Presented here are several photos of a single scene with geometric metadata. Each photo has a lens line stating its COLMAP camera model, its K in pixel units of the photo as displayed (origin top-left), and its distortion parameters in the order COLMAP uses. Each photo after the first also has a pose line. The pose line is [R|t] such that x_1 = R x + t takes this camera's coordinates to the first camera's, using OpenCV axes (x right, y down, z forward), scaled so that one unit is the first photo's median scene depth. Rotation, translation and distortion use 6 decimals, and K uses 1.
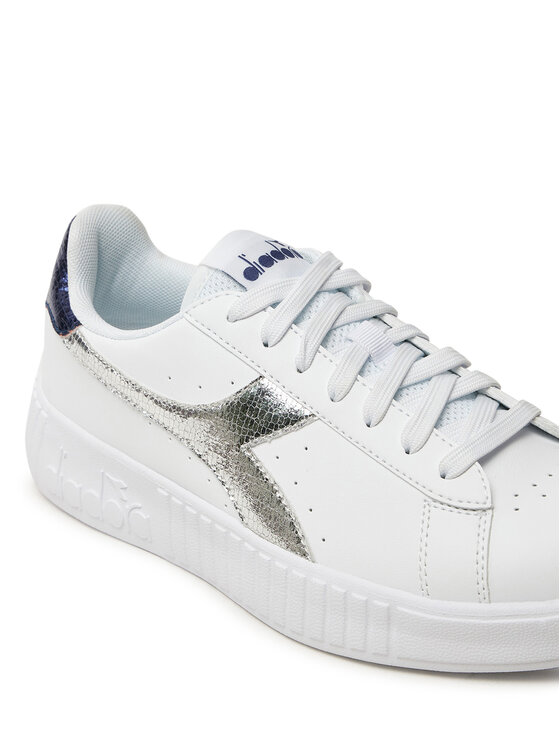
lens RADIAL K [[1659.5, 0, 280.0], [0, 1659.5, 373.0], [0, 0, 1]] dist [0.036016, -0.034842]
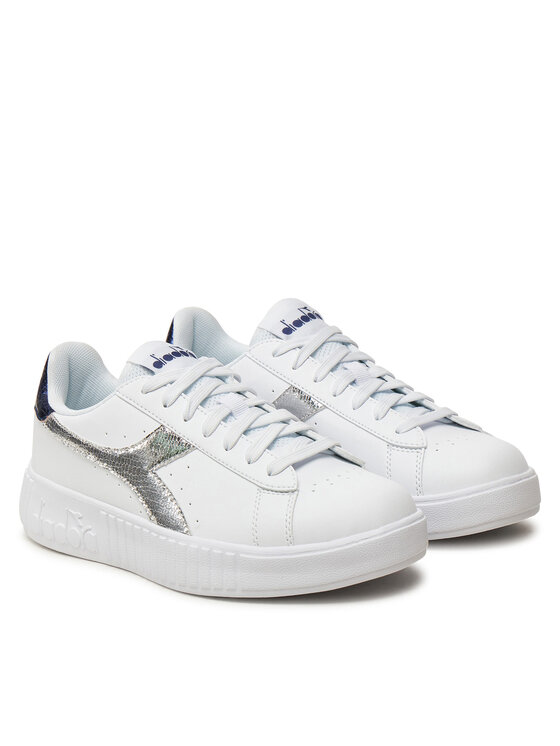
lens RADIAL K [[2189.4, 0, 280.0], [0, 2189.4, 373.0], [0, 0, 1]] dist [-0.033815, -0.204628]
pose [[0.996907, -0.022971, -0.075159, 0.254271], [0.004857, 0.972512, -0.232801, 0.432231], [0.078441, 0.231716, 0.969616, -0.999883]]
